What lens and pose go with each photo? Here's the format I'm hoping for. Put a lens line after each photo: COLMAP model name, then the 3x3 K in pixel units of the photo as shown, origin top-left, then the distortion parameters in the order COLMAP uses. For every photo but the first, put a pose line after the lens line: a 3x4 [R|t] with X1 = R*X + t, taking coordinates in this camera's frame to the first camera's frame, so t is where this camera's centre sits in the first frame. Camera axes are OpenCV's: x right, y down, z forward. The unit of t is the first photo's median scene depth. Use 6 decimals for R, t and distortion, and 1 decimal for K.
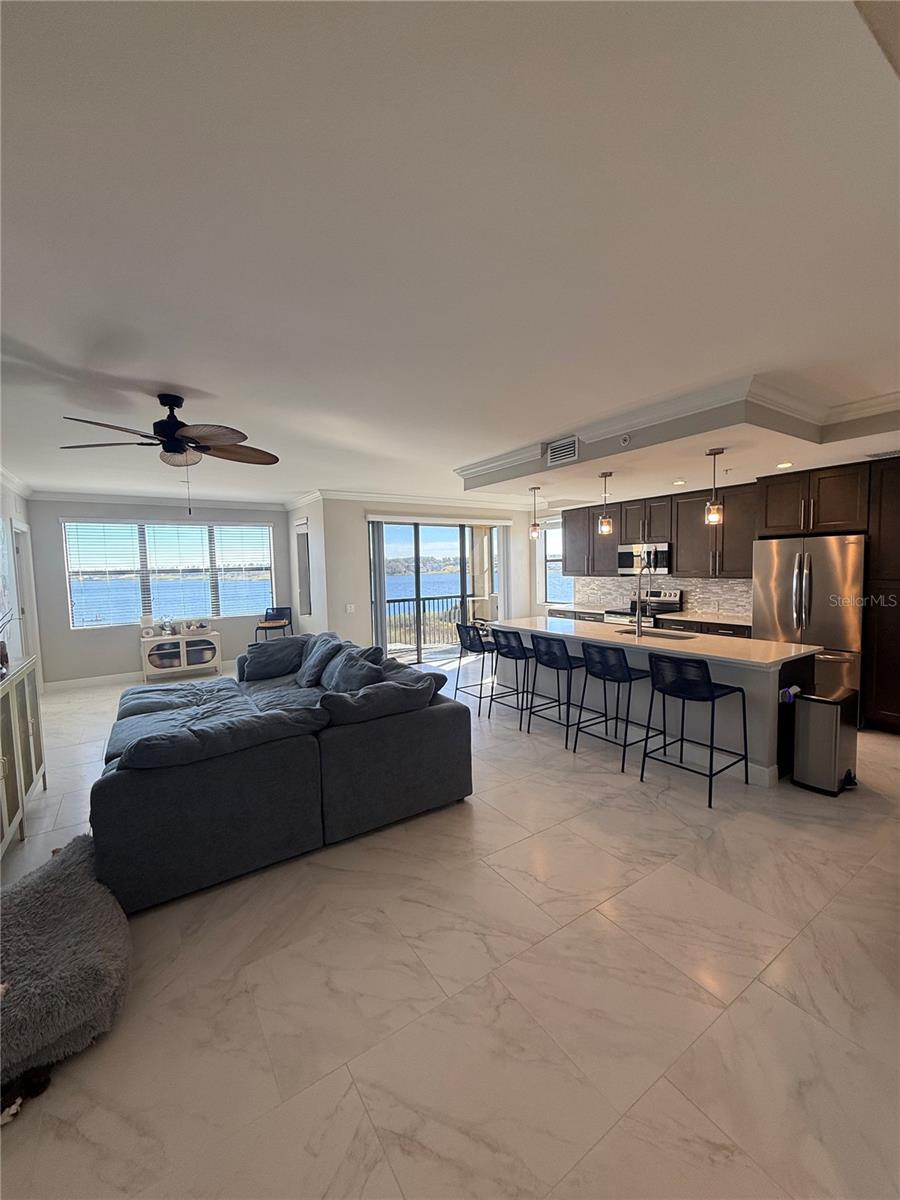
lens RADIAL K [[479.3, 0, 452.3], [0, 479.3, 595.8], [0, 0, 1]] dist [0.000424, 0.000633]
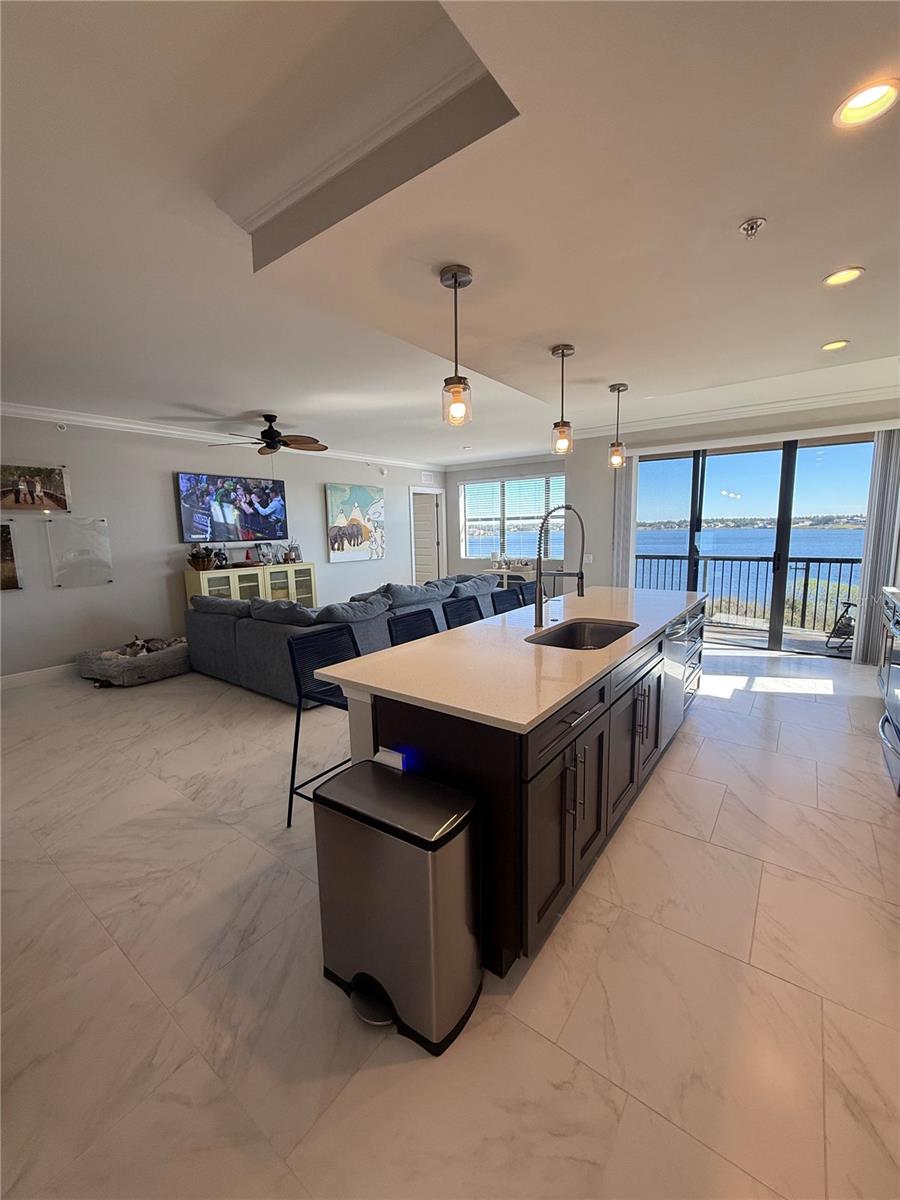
lens RADIAL K [[479.3, 0, 452.7], [0, 479.3, 603.4], [0, 0, 1]] dist [0.000424, 0.000633]
pose [[0.335944, 0.164102, -0.927476, 1.309121], [-0.051621, 0.986433, 0.155836, -0.045352], [0.940466, -0.004475, 0.339858, 1.010732]]
